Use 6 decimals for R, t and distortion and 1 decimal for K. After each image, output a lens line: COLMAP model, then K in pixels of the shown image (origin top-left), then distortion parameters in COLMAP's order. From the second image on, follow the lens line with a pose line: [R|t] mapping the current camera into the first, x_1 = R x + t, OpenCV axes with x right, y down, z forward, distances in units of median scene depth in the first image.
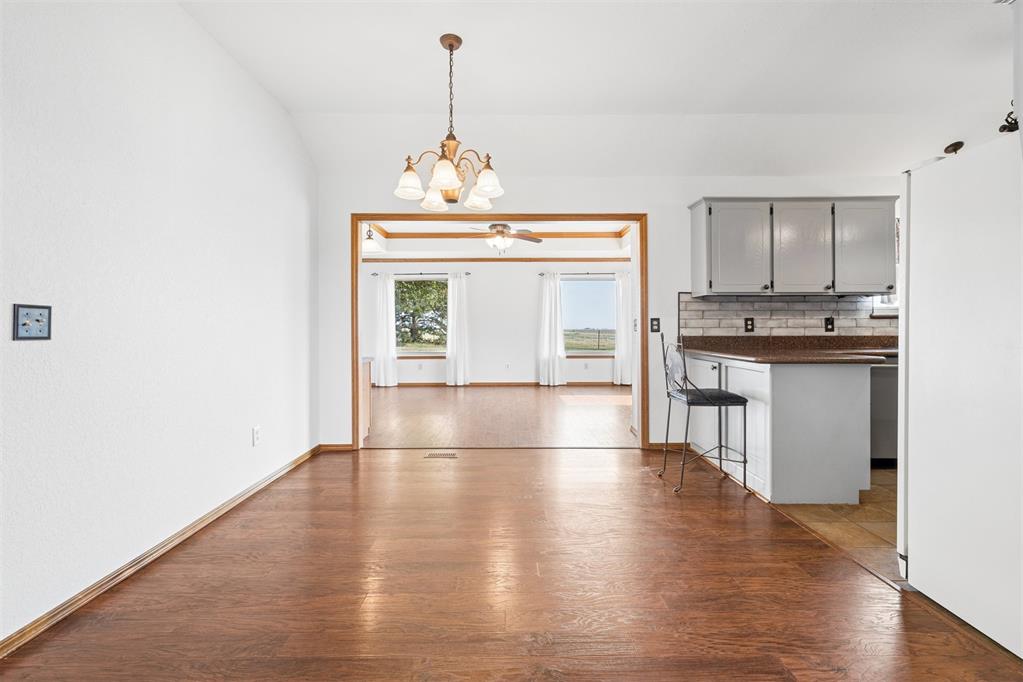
lens RADIAL K [[466.8, 0, 508.2], [0, 466.8, 329.8], [0, 0, 1]] dist [-0.001598, -0.000059]
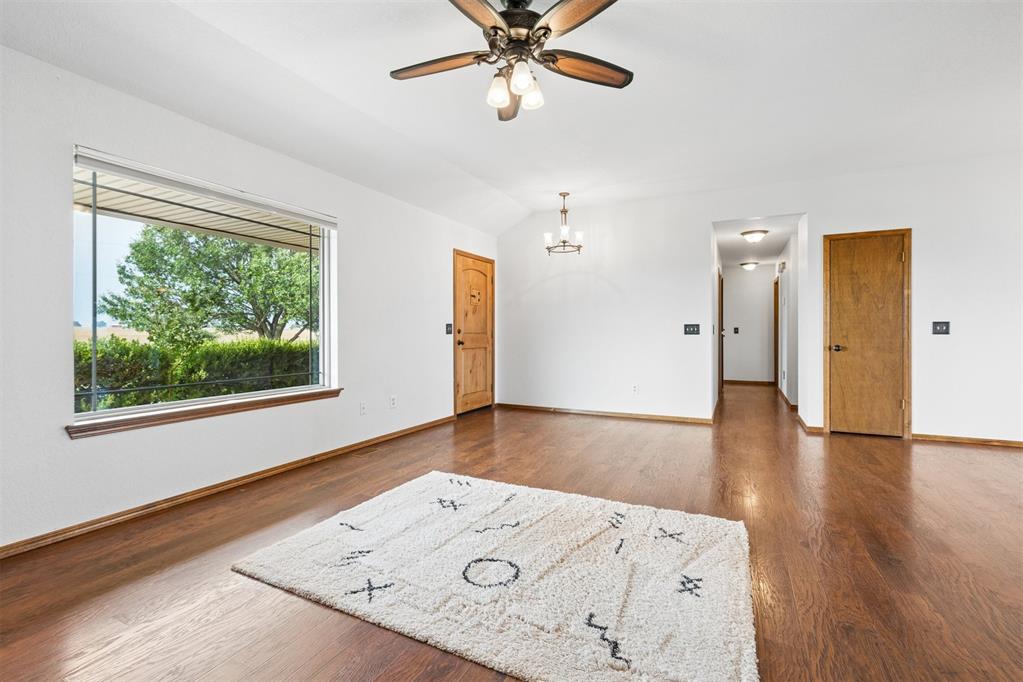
lens RADIAL K [[471.9, 0, 512.7], [0, 471.9, 336.7], [0, 0, 1]] dist [-0.002970, -0.000193]
pose [[-0.437563, 0.012206, -0.899105, 0.665342], [0.000128, 0.999909, 0.013512, -0.000685], [0.899188, 0.005797, -0.437525, -0.016650]]
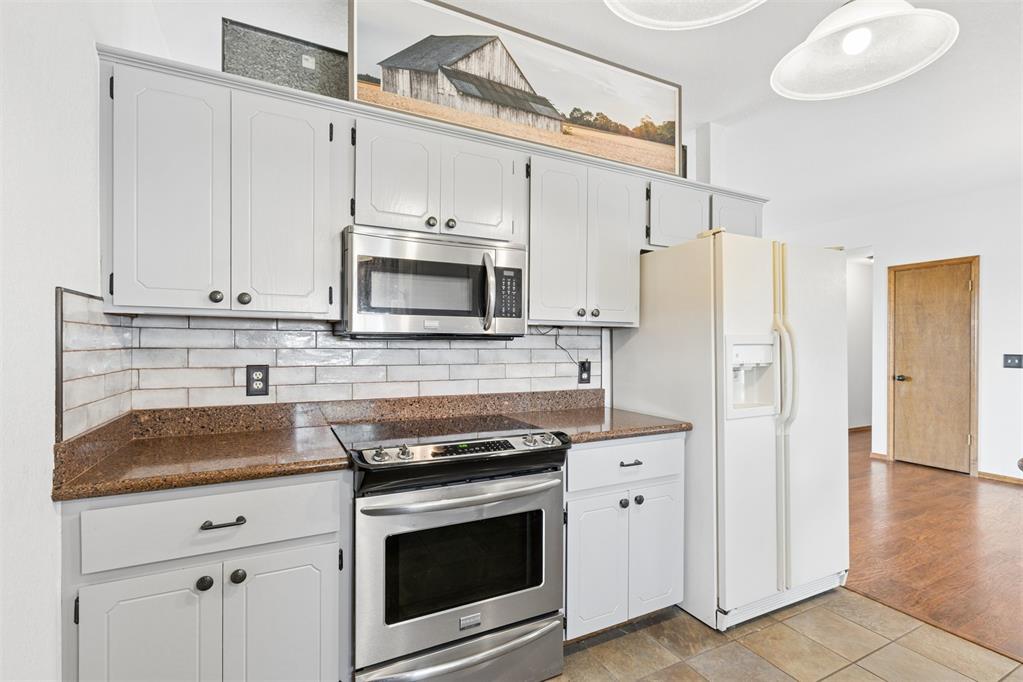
lens RADIAL K [[467.7, 0, 511.1], [0, 467.7, 346.3], [0, 0, 1]] dist [-0.003540, -0.000261]
pose [[-0.893113, 0.003240, -0.449820, 0.662017], [-0.000552, 0.999965, 0.008298, -0.029733], [0.449832, 0.007660, -0.893081, 0.519653]]
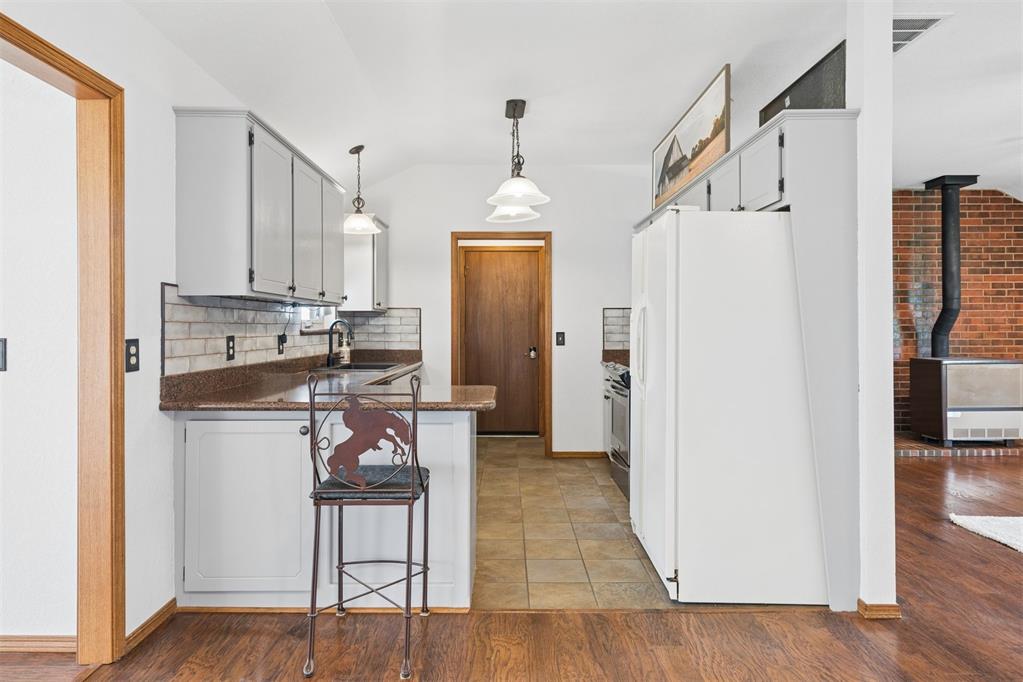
lens RADIAL K [[630.7, 0, 509.2], [0, 630.7, 318.2], [0, 0, 1]] dist [0.003545, 0.000880]
pose [[-0.003738, 0.018057, 0.999830, -0.172344], [0.003718, 0.999830, -0.018043, -0.020638], [-0.999986, 0.003649, -0.003805, 0.420001]]
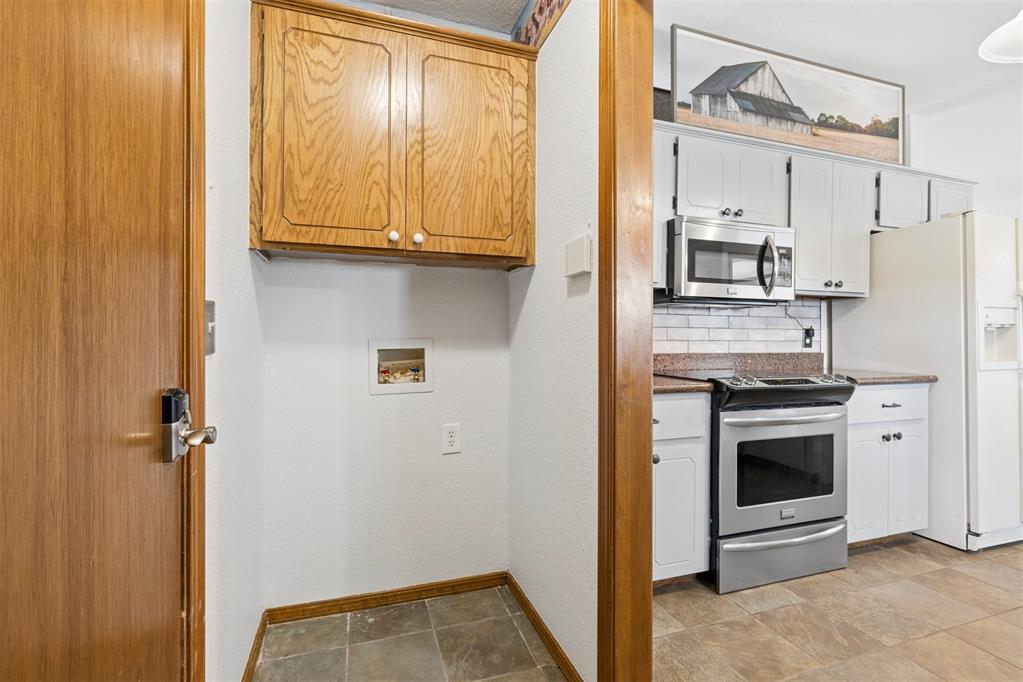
lens RADIAL K [[463.1, 0, 509.3], [0, 463.1, 340.0], [0, 0, 1]] dist [-0.001665, 0.000362]
pose [[-0.947862, 0.002133, -0.318673, 0.857405], [0.000190, 0.999981, 0.006127, -0.004689], [0.318680, 0.005747, -0.947845, 0.532893]]
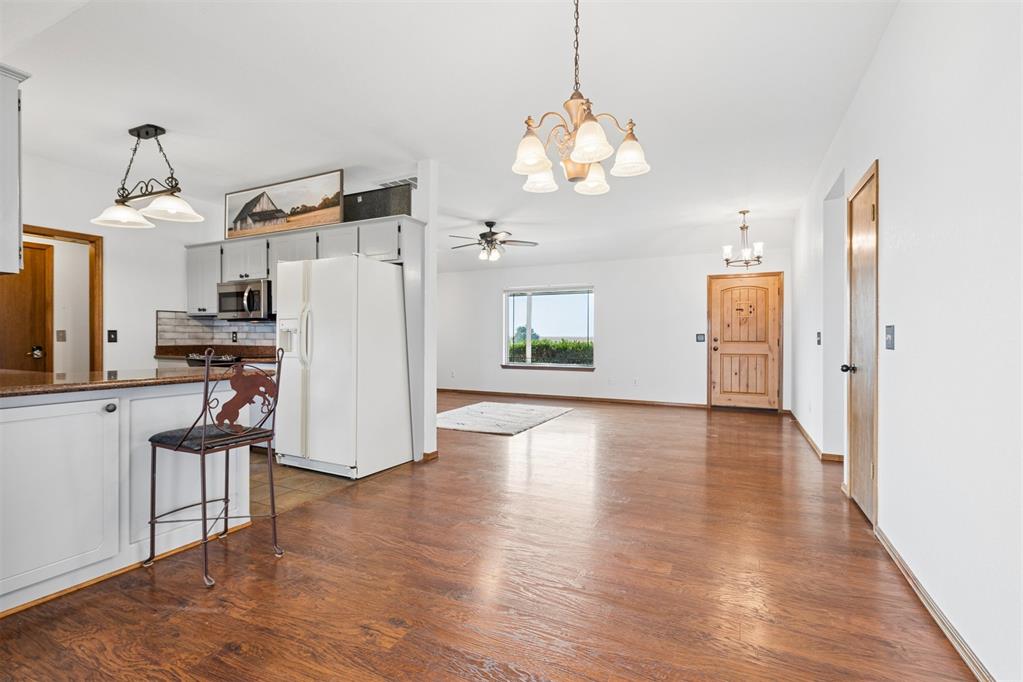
lens RADIAL K [[463.1, 0, 509.3], [0, 463.1, 340.0], [0, 0, 1]] dist [-0.001665, 0.000362]
pose [[-0.894718, -0.000965, 0.446630, -0.150740], [0.001095, 0.999990, 0.004353, -0.003658], [-0.446629, 0.004384, -0.894708, 0.717325]]
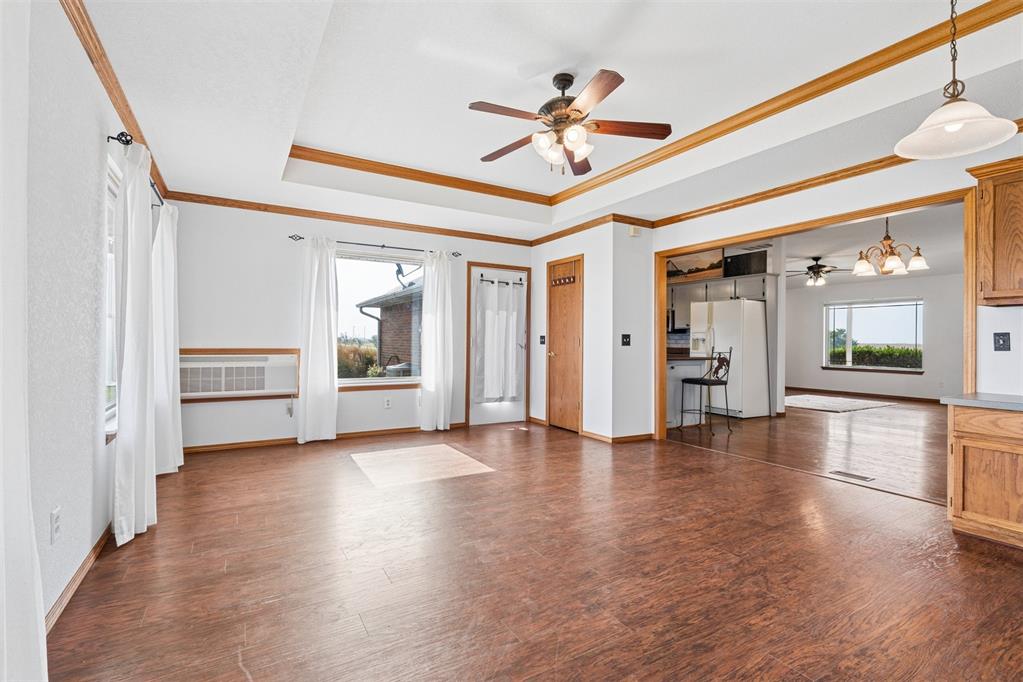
lens RADIAL K [[463.1, 0, 509.3], [0, 463.1, 340.0], [0, 0, 1]] dist [-0.001665, 0.000362]
pose [[-0.503486, 0.000038, 0.864004, -0.376583], [-0.007470, 0.999962, -0.004396, -0.002201], [-0.863971, -0.008667, -0.503466, 1.282268]]
